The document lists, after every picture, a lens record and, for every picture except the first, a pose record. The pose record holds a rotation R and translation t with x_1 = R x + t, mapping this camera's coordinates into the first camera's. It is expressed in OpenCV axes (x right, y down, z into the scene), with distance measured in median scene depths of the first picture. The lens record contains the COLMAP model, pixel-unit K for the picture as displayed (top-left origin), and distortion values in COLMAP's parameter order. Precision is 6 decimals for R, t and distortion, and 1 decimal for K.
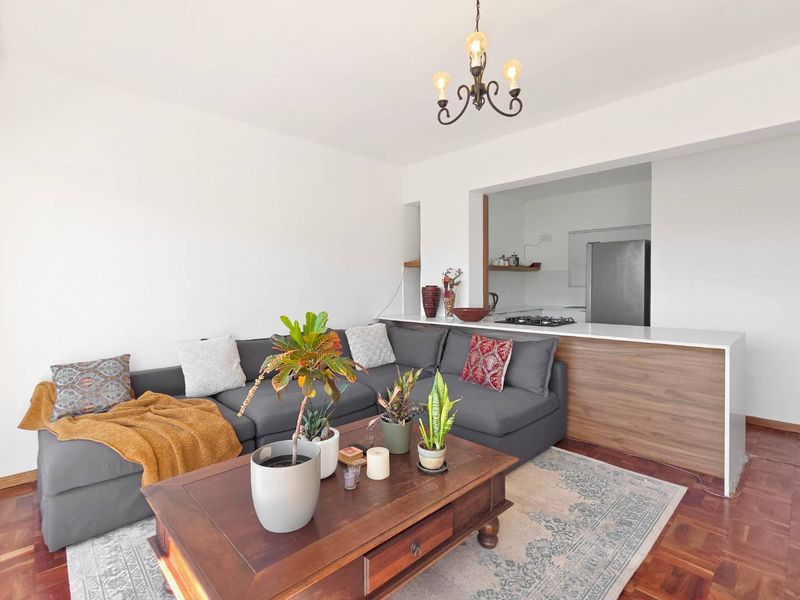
lens RADIAL K [[389.6, 0, 398.1], [0, 389.6, 293.6], [0, 0, 1]] dist [0.000251, -0.000429]
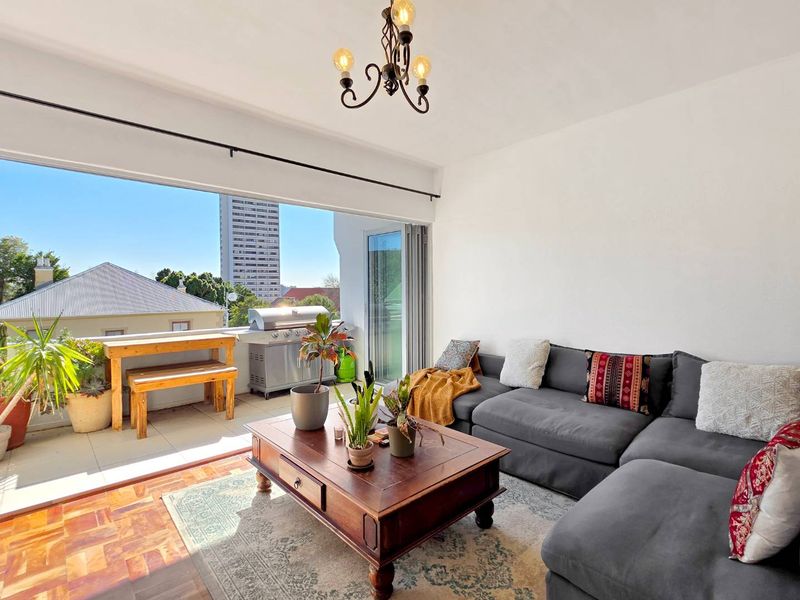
lens RADIAL K [[400.5, 0, 400.0], [0, 400.5, 300.0], [0, 0, 1]] dist [0.000757, -0.000016]
pose [[-0.033582, 0.027553, -0.999056, 0.554304], [-0.016212, 0.999473, 0.028109, -0.021816], [0.999304, 0.017141, -0.033118, 0.531942]]
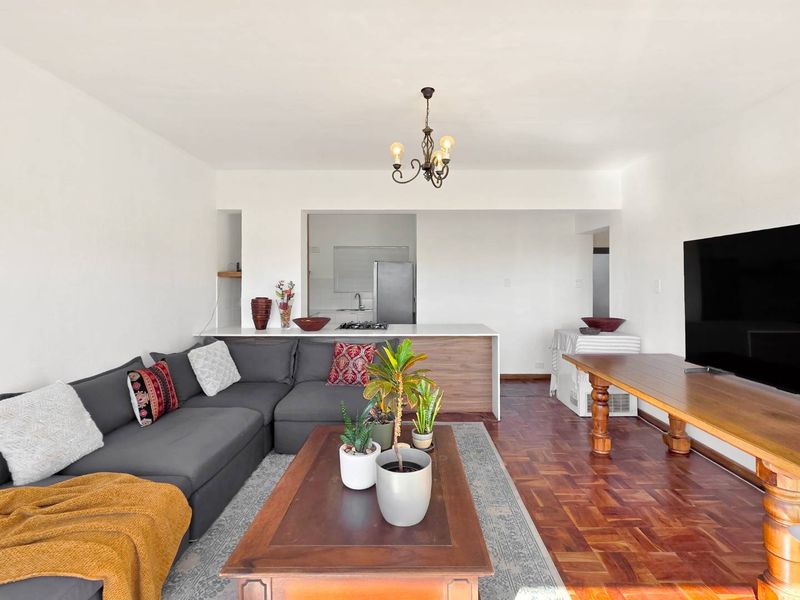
lens RADIAL K [[377.2, 0, 411.6], [0, 377.2, 283.9], [0, 0, 1]] dist [0.003815, 0.000098]
pose [[0.704377, 0.001132, 0.709826, -0.392162], [0.013817, 0.999787, -0.015305, -0.042266], [-0.709692, 0.020588, 0.704211, 0.051069]]
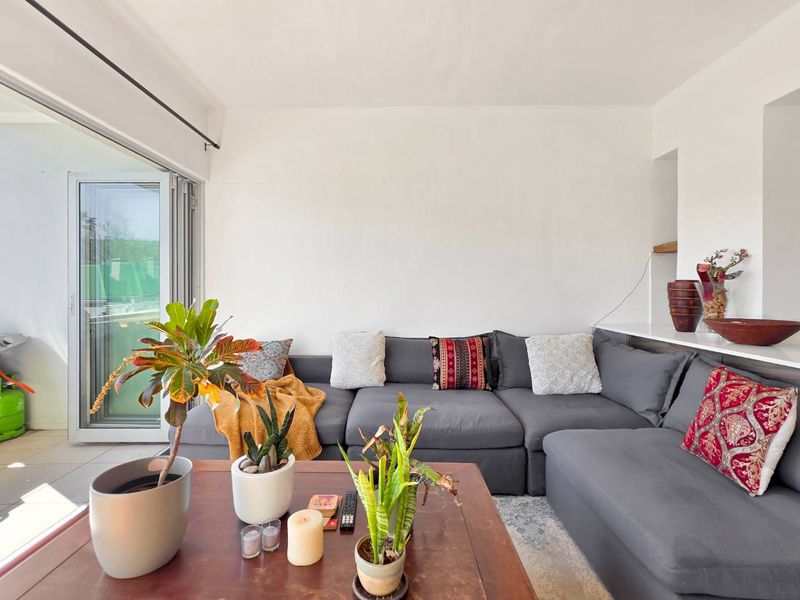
lens RADIAL K [[389.6, 0, 398.1], [0, 389.6, 293.6], [0, 0, 1]] dist [0.000251, -0.000429]
pose [[0.711986, 0.014271, -0.702048, 0.228316], [-0.020051, 0.999799, -0.000011, 0.011670], [0.701907, 0.014085, 0.712130, 0.286834]]
